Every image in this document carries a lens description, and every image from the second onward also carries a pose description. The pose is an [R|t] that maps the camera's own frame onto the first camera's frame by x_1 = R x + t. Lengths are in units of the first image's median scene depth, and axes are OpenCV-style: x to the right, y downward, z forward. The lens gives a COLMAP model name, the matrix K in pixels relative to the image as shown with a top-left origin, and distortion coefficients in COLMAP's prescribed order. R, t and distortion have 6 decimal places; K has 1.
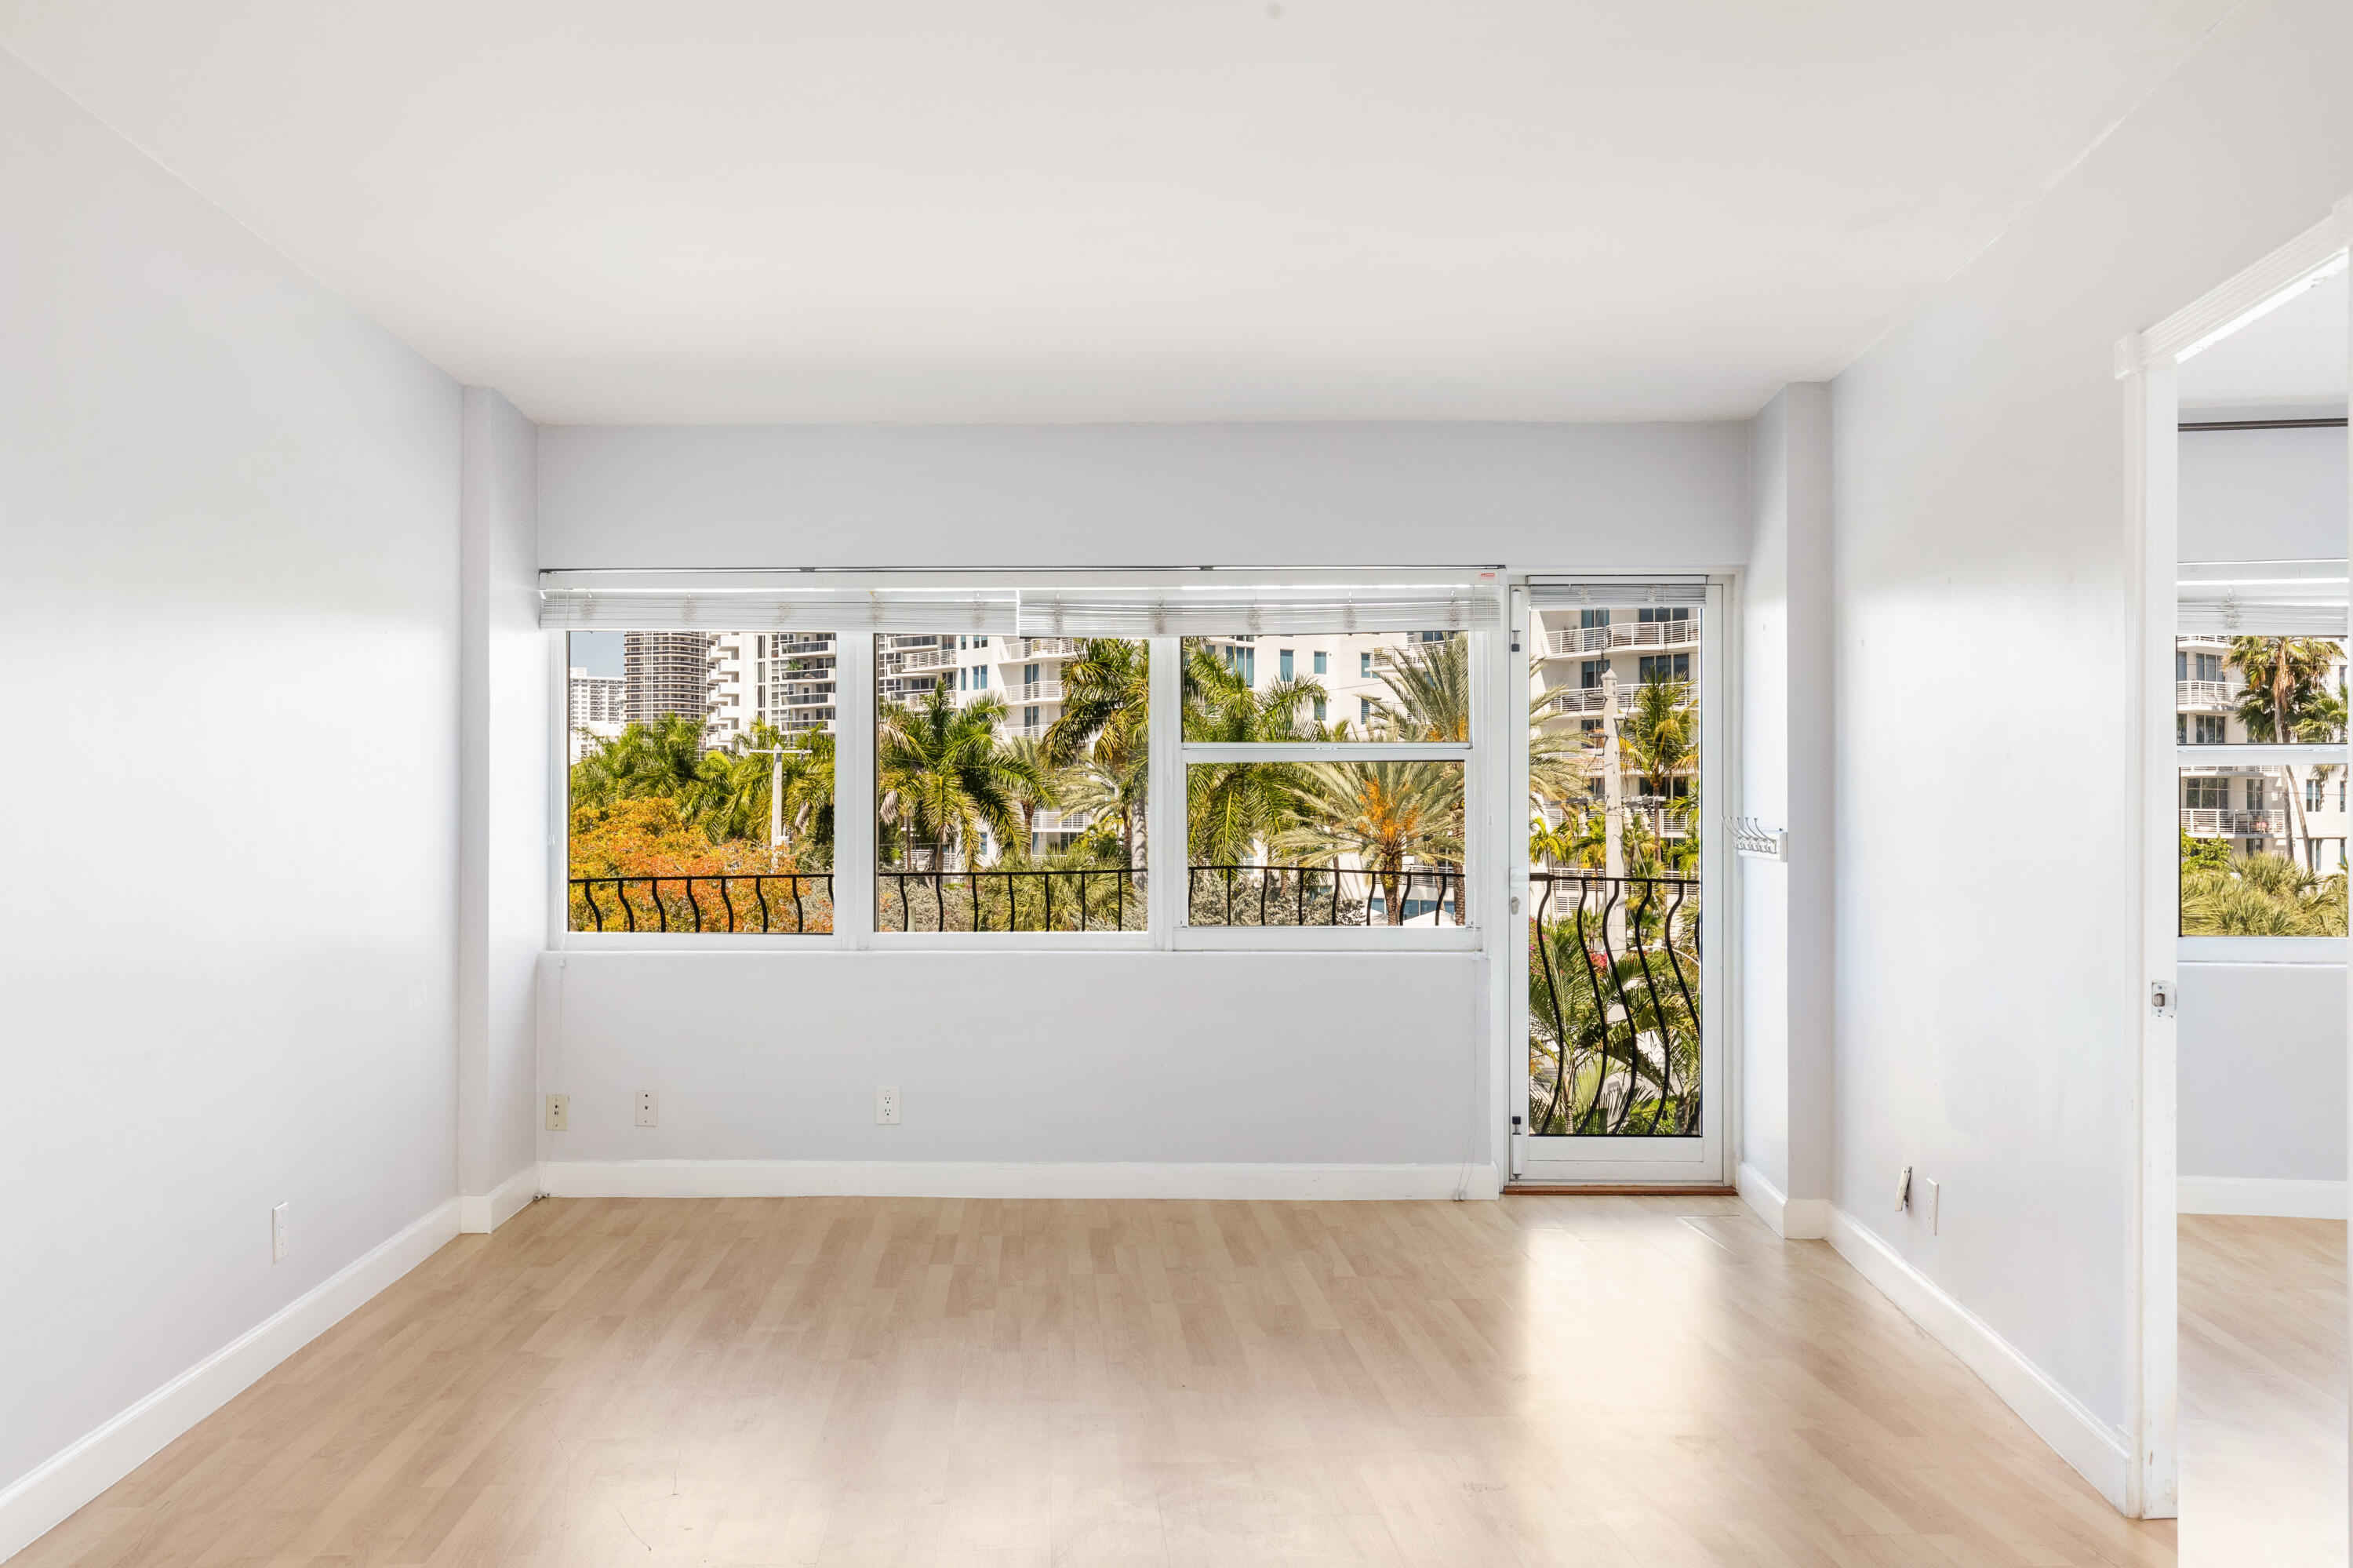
lens RADIAL K [[2074.4, 0, 1164.1], [0, 2074.4, 796.0], [0, 0, 1]] dist [-0.001046, -0.024884]
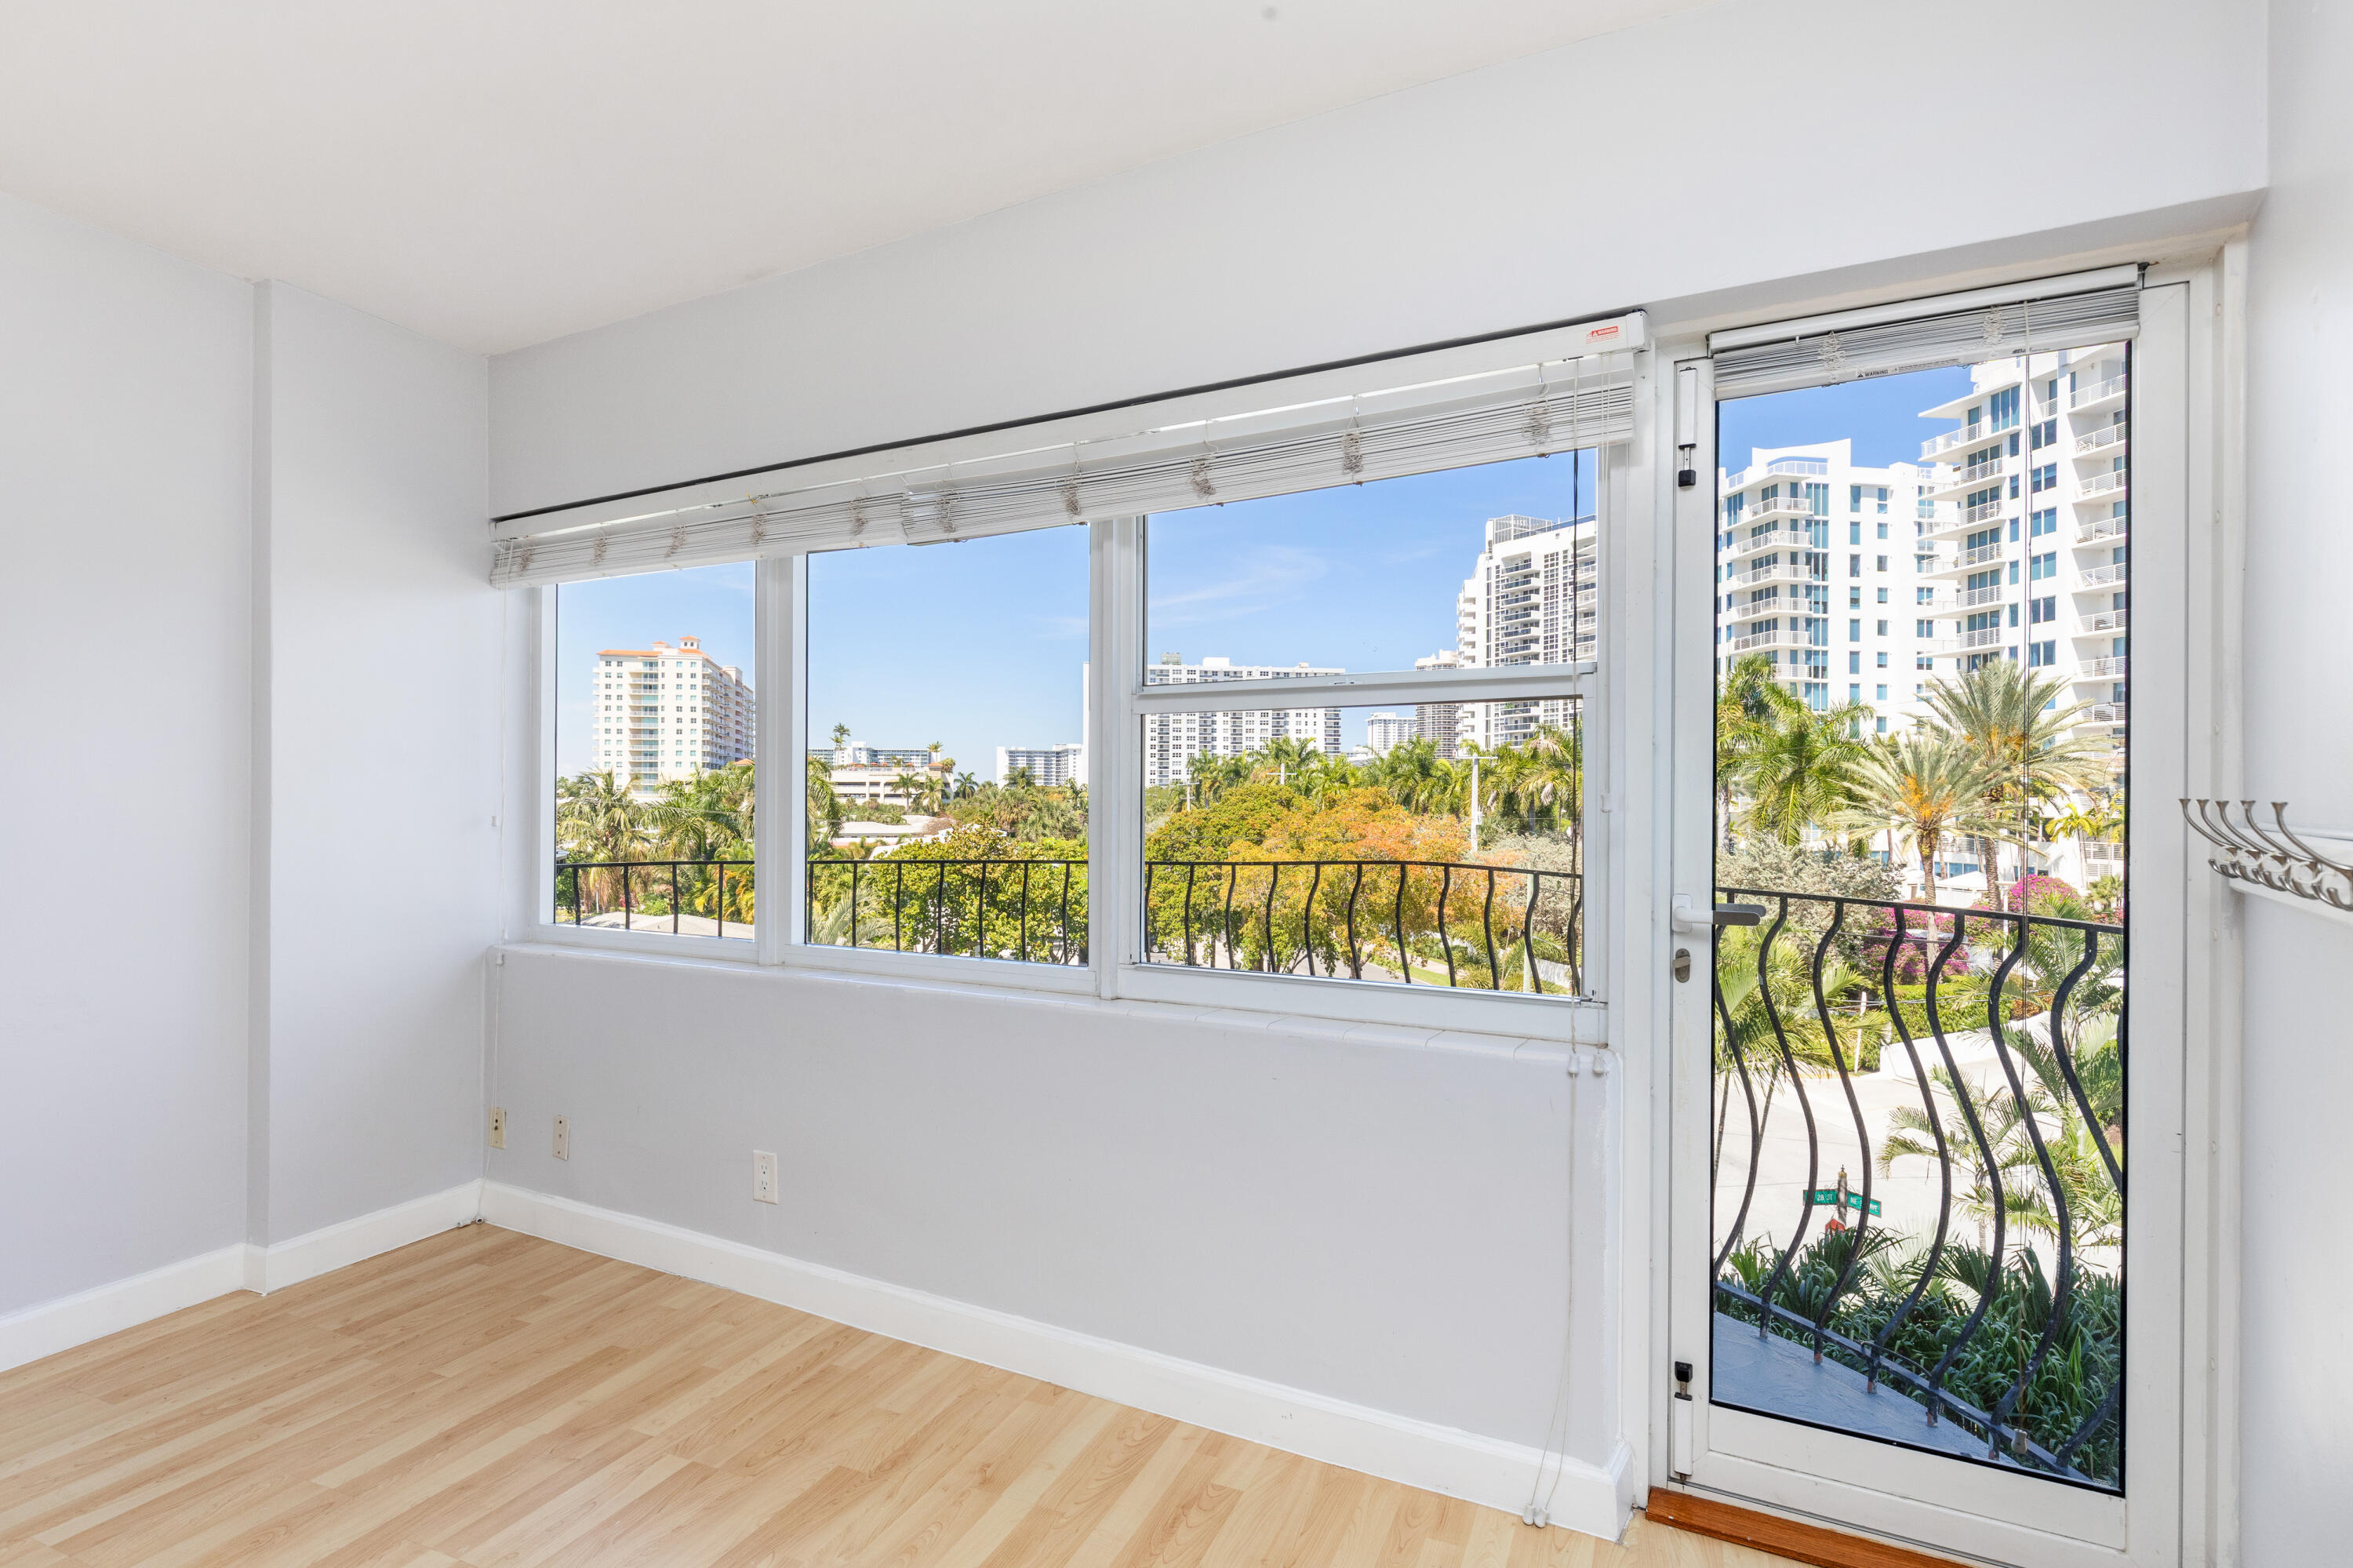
lens RADIAL K [[1201.8, 0, 1148.2], [0, 1201.8, 794.0], [0, 0, 1]] dist [-0.005240, -0.000772]
pose [[0.885450, 0.002722, -0.464727, 0.022364], [-0.000206, 0.999985, 0.005466, 0.000799], [0.464735, -0.004744, 0.885437, 0.077986]]
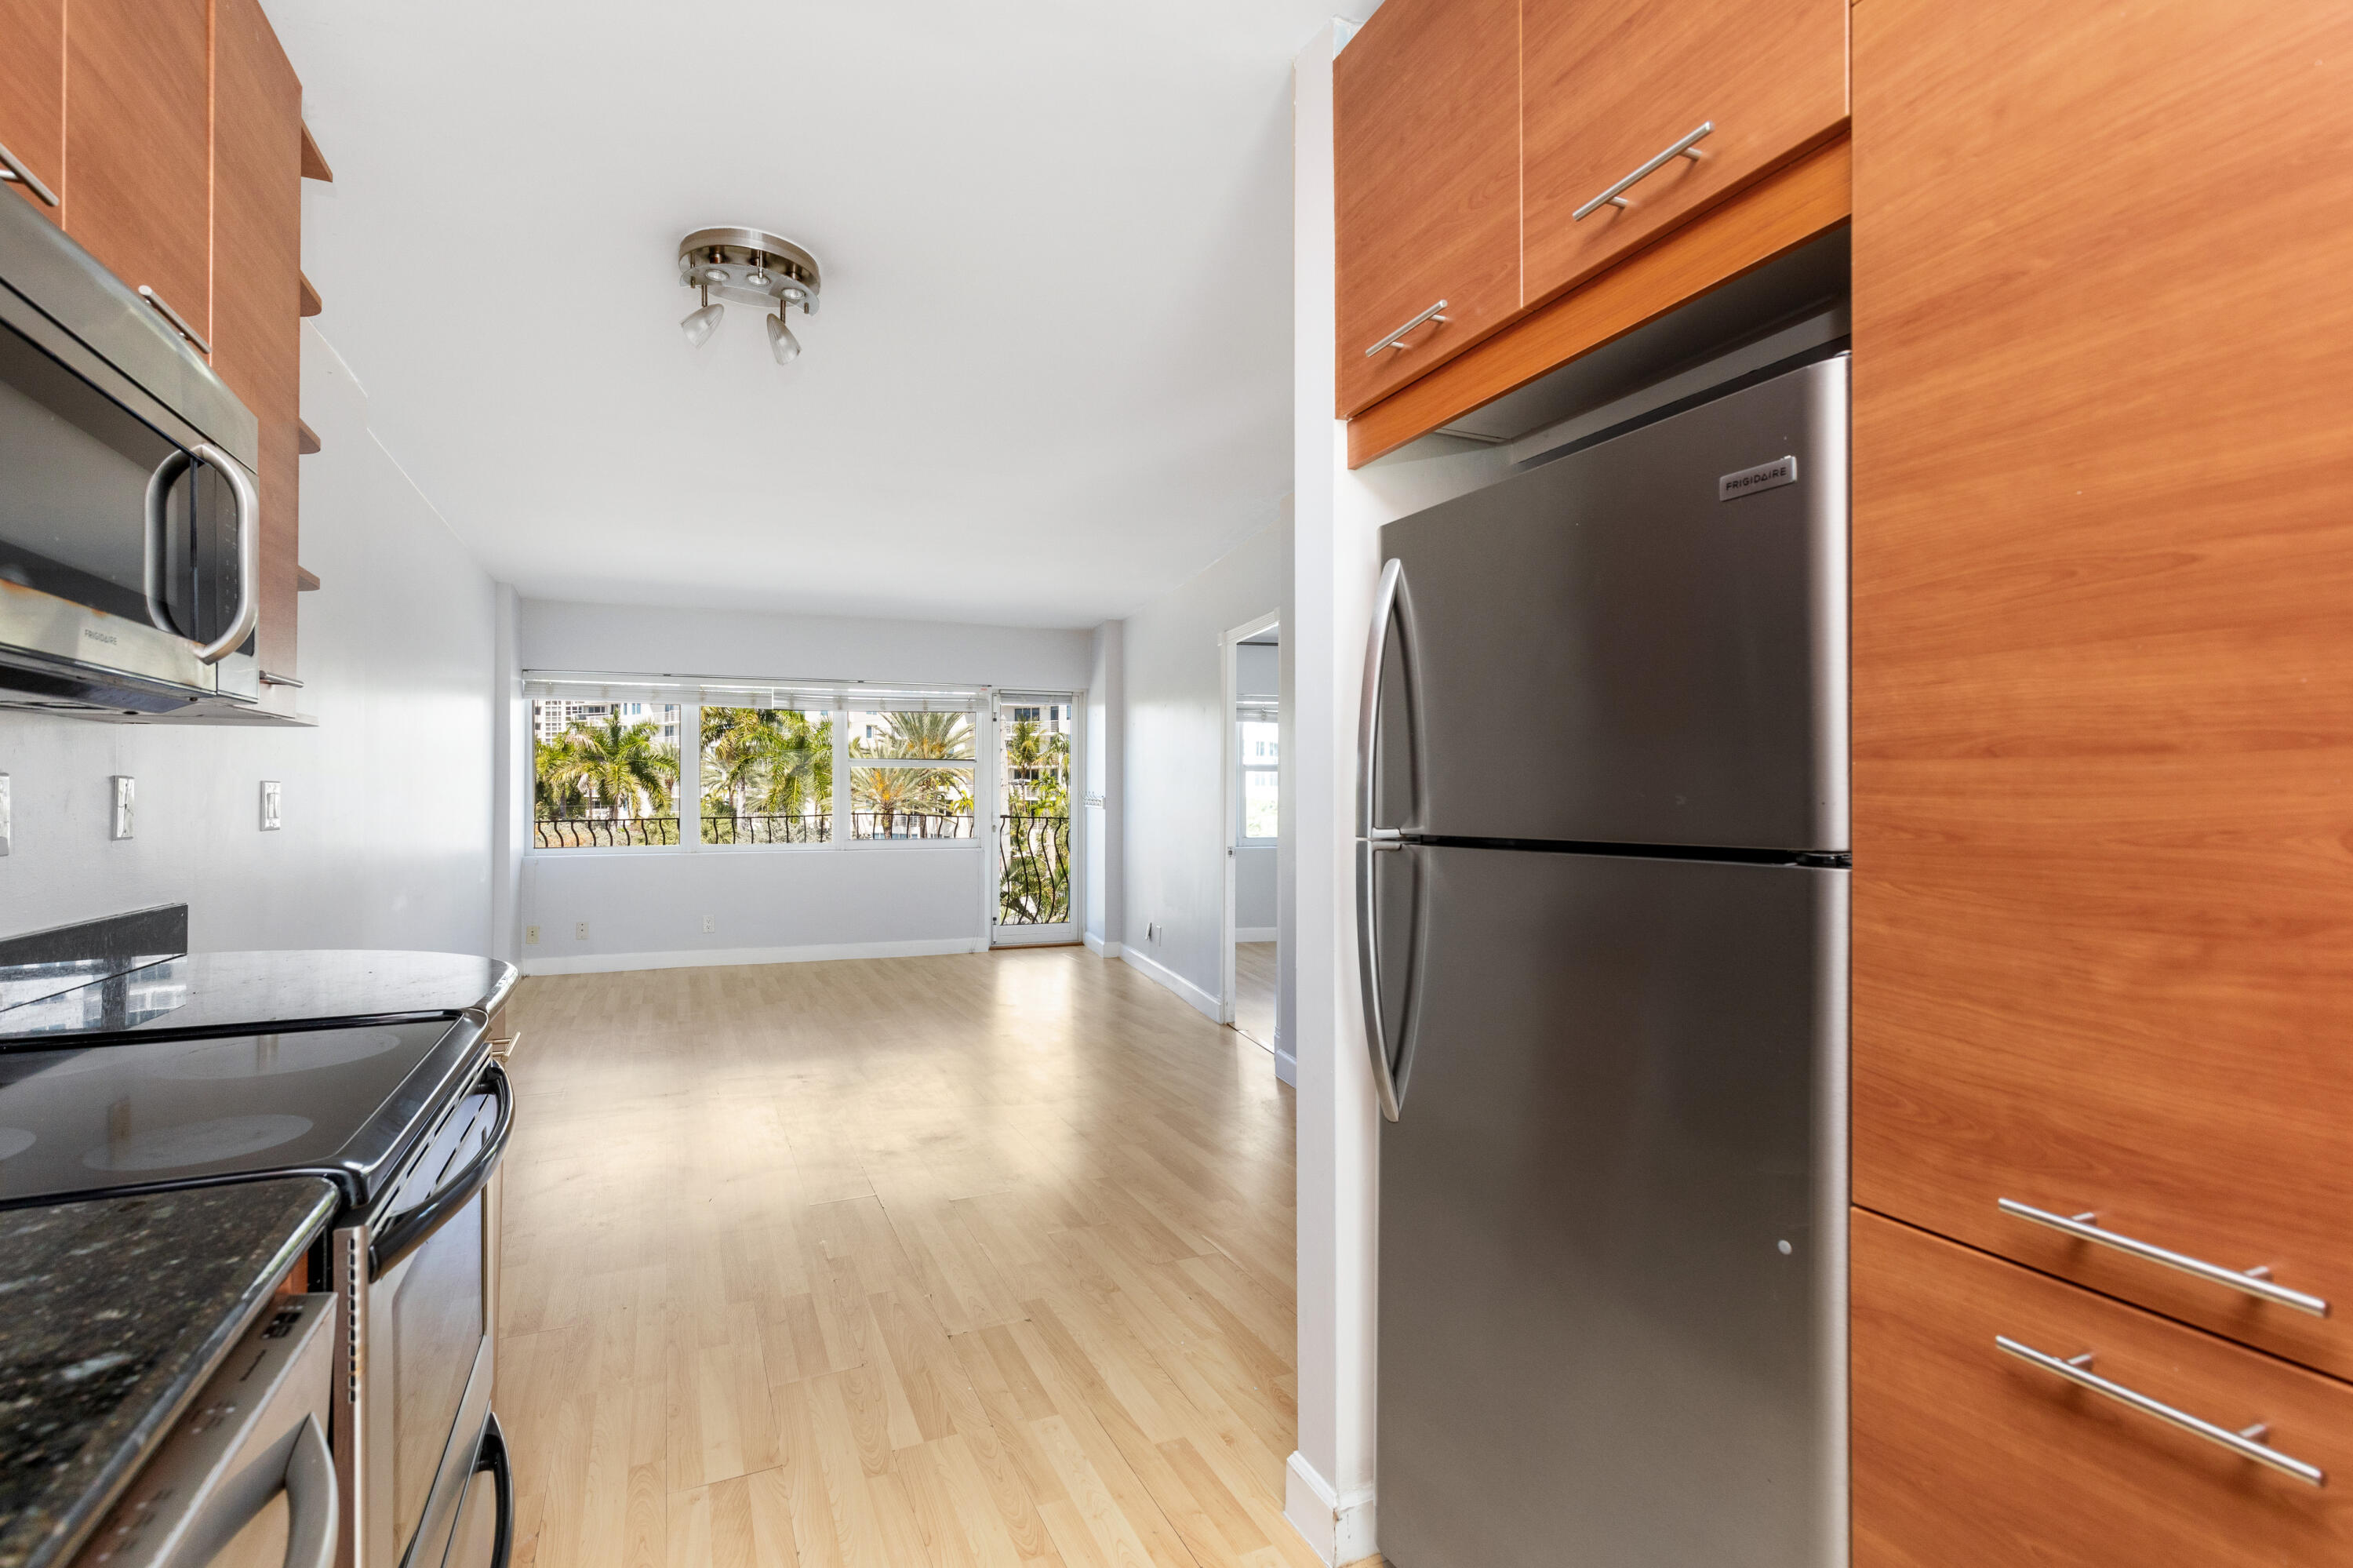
lens RADIAL K [[1085.5, 0, 1200.7], [0, 1085.5, 779.1], [0, 0, 1]] dist [0.000434, -0.000465]
pose [[0.921526, 0.005167, 0.388283, -0.011527], [-0.005513, 0.999985, -0.000224, -0.000607], [-0.388278, -0.001934, 0.921540, -0.028768]]
